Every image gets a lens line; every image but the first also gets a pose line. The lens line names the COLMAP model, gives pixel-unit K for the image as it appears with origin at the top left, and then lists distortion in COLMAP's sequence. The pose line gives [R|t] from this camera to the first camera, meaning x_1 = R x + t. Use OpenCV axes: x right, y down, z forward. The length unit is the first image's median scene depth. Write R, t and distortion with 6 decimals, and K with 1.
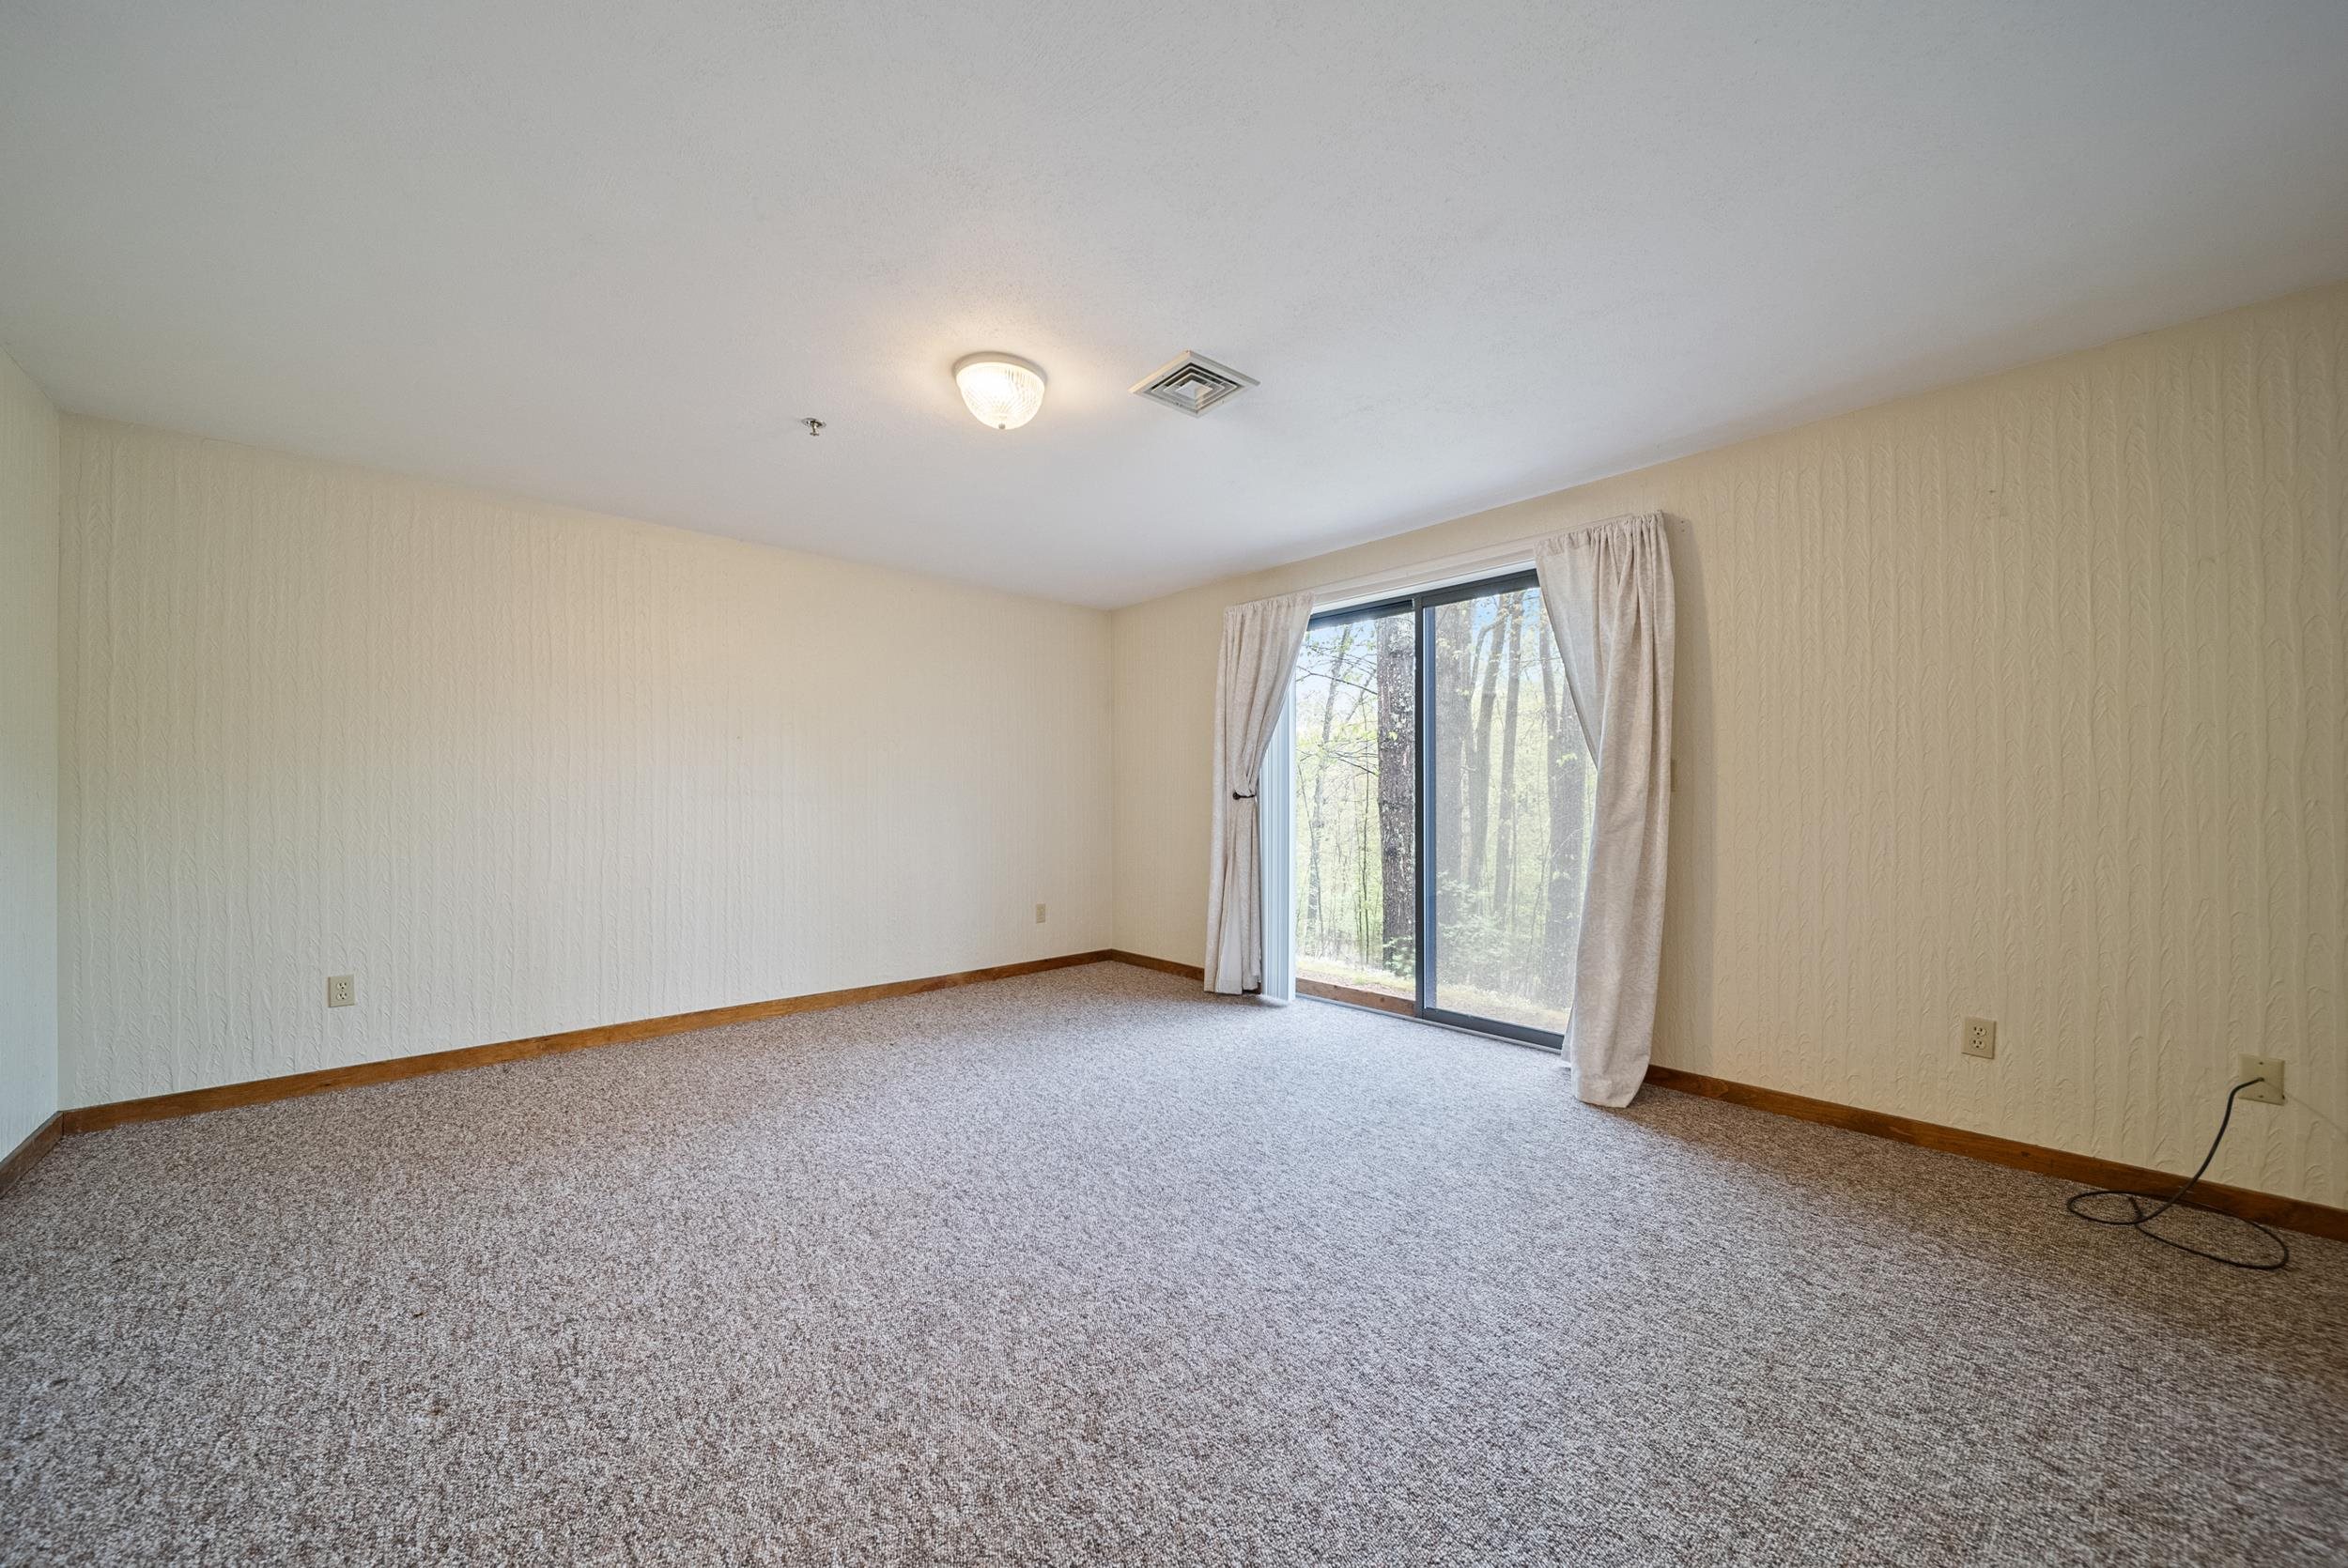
lens RADIAL K [[832.1, 0, 1182.9], [0, 832.1, 794.8], [0, 0, 1]] dist [-0.001221, -0.001017]
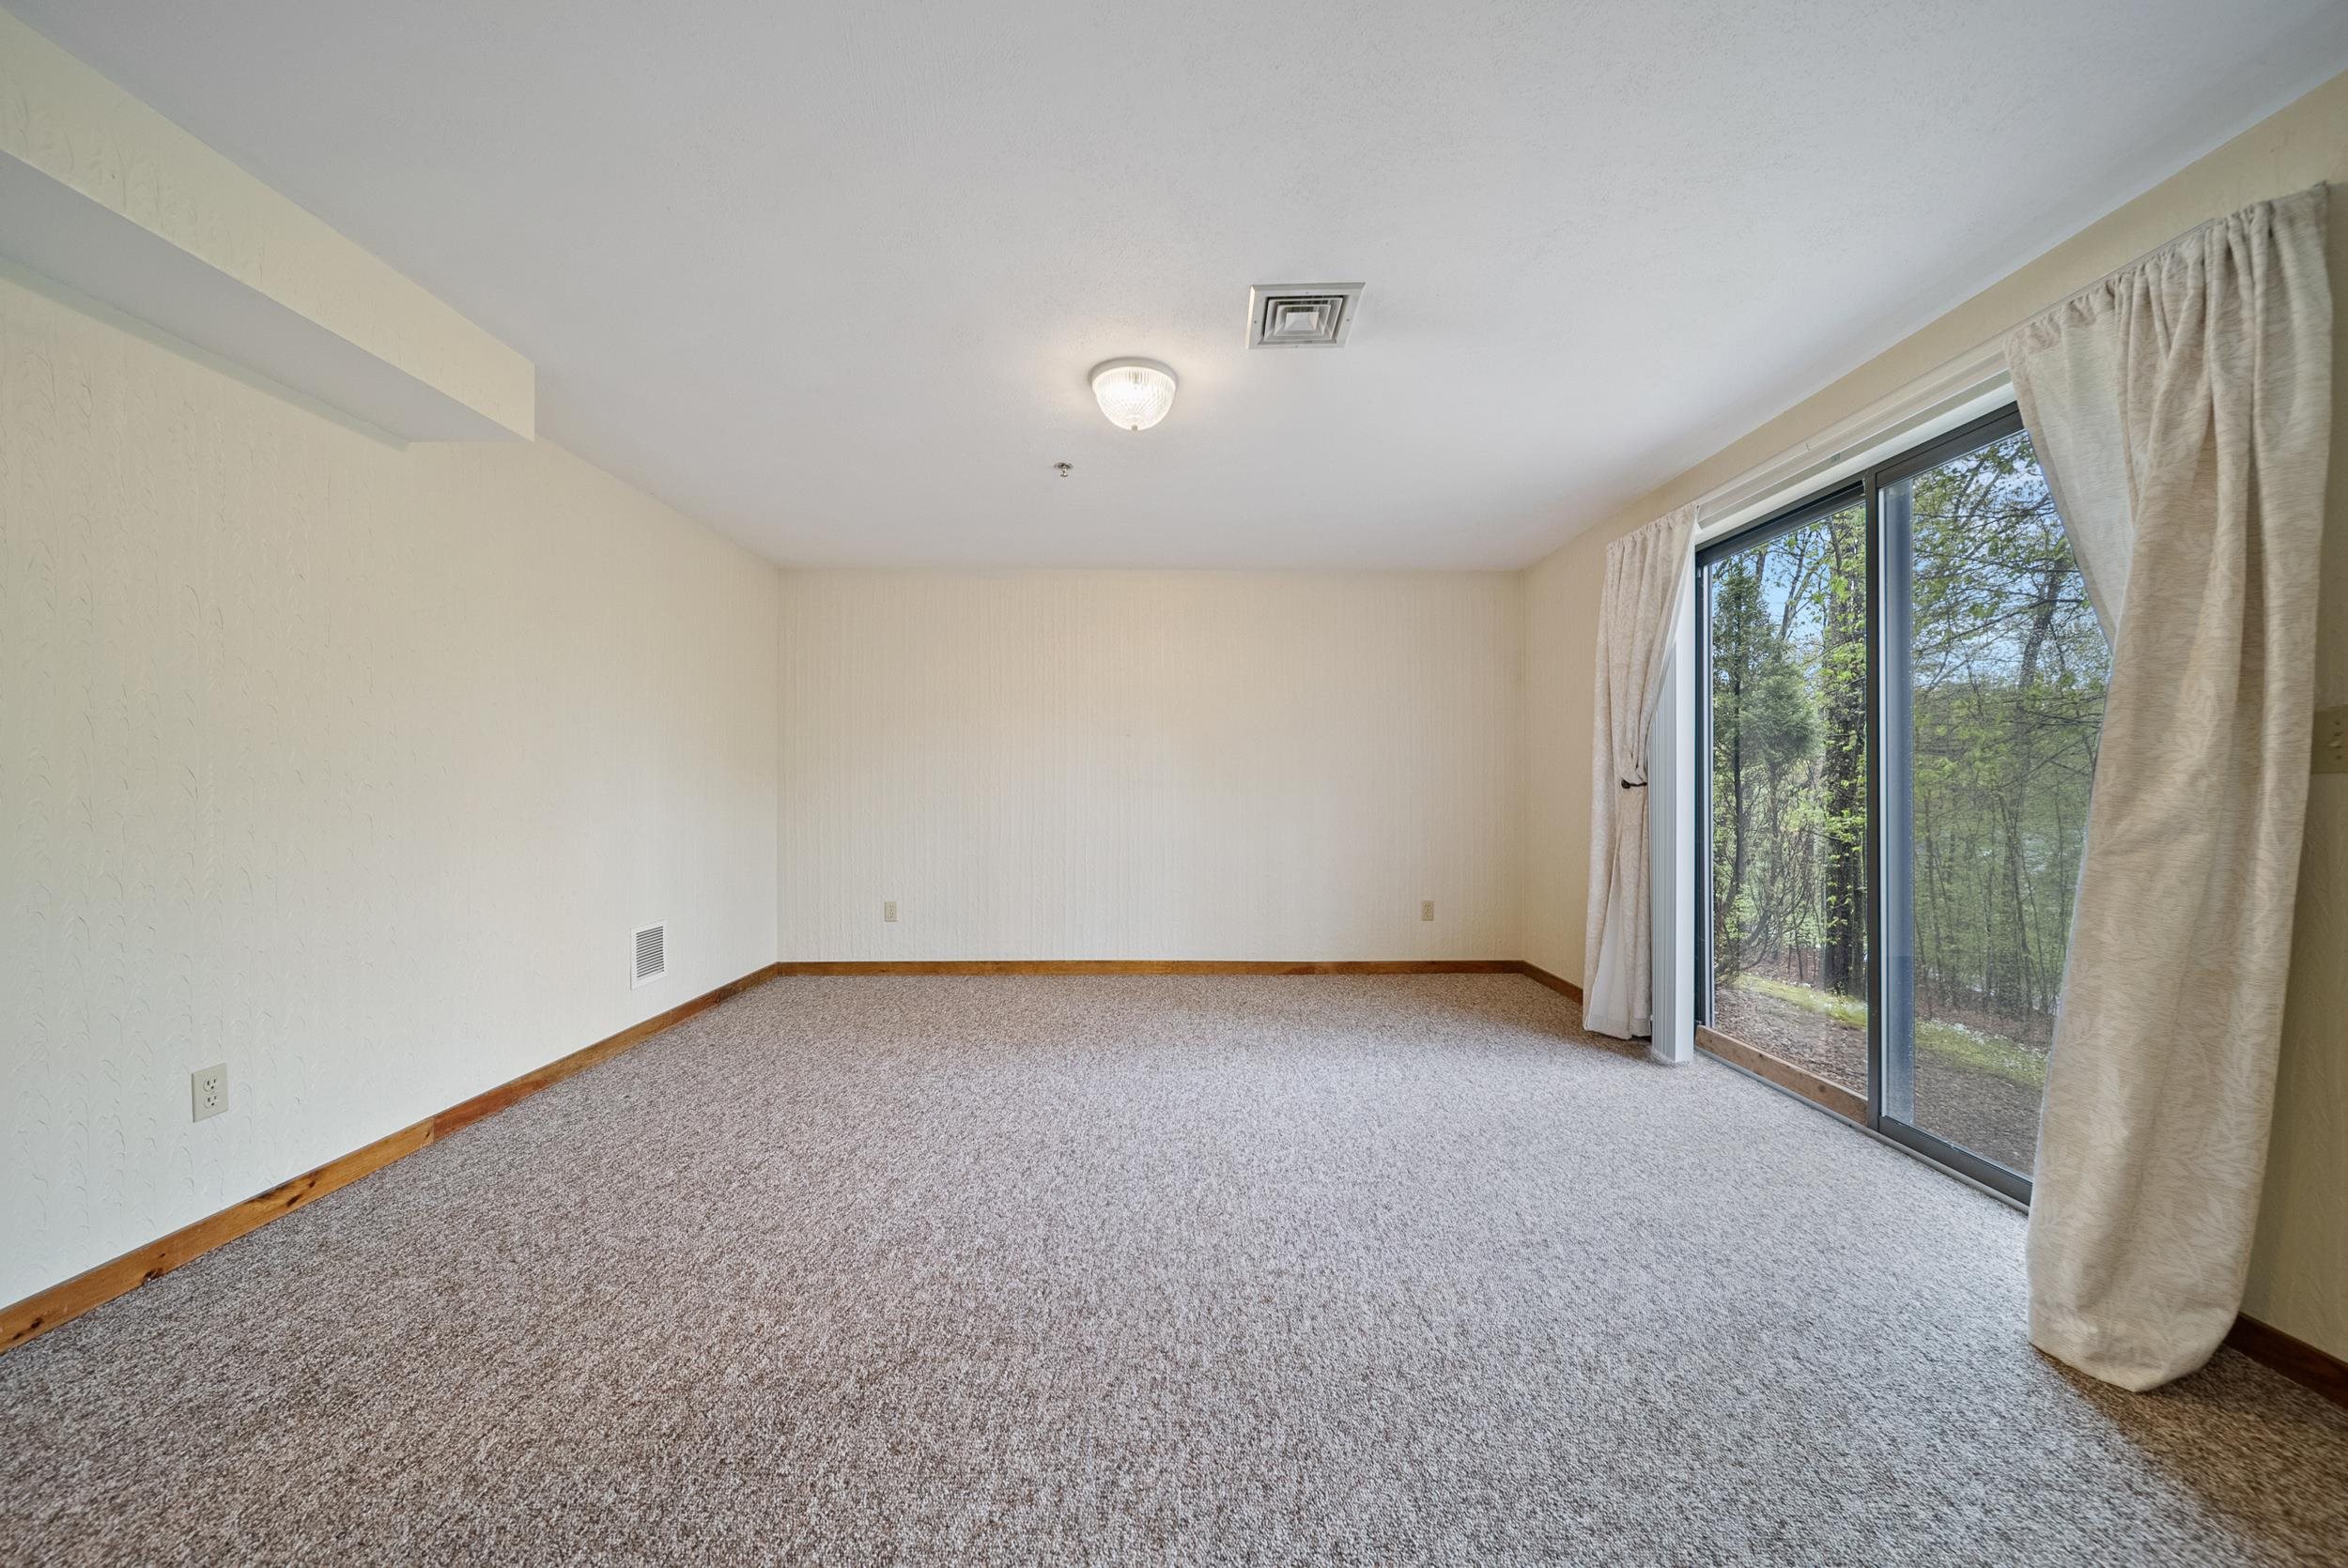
lens RADIAL K [[832.1, 0, 1181.9], [0, 832.1, 782.5], [0, 0, 1]] dist [-0.001221, -0.001017]
pose [[0.743415, -0.001721, -0.668829, 0.502033], [0.000977, 0.999998, -0.001488, 0.001364], [0.668830, 0.000453, 0.743415, 0.263253]]
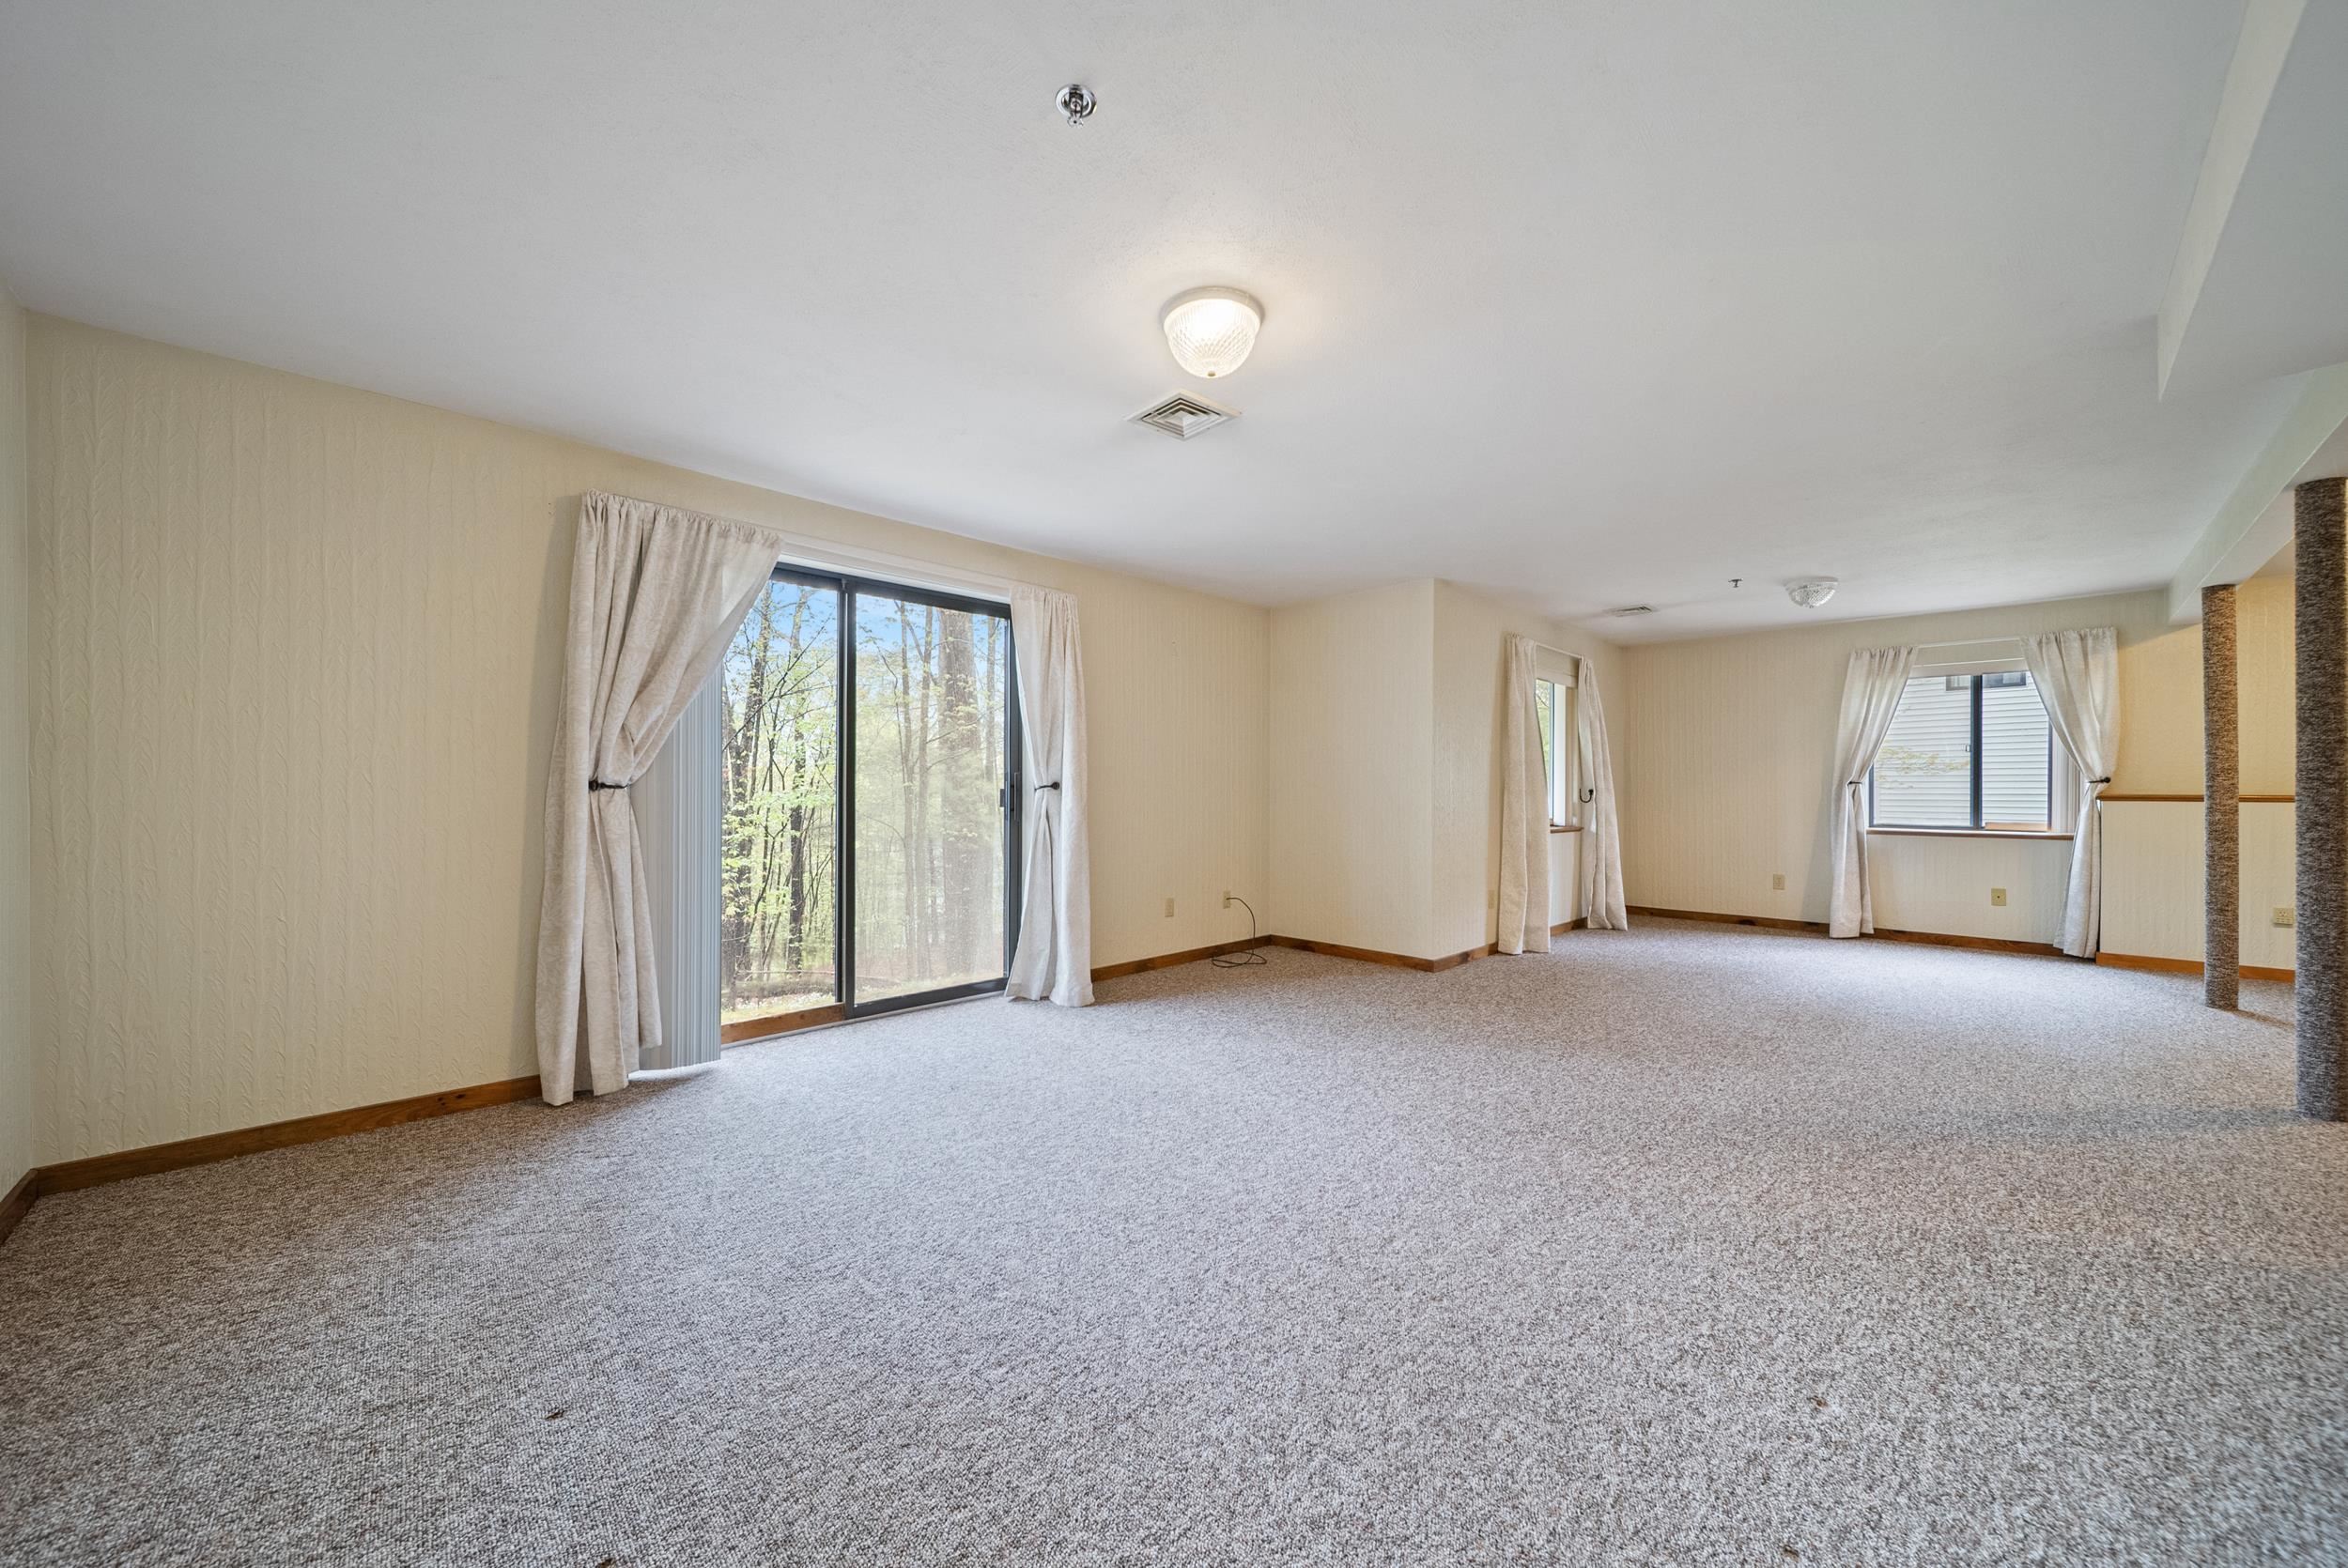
lens RADIAL K [[832.1, 0, 1171.9], [0, 832.1, 786.3], [0, 0, 1]] dist [-0.001221, -0.001017]
pose [[-0.026220, 0.005831, 0.999639, -1.076217], [-0.004398, 0.999973, -0.005948, 0.006439], [-0.999647, -0.004552, -0.026194, 1.034028]]
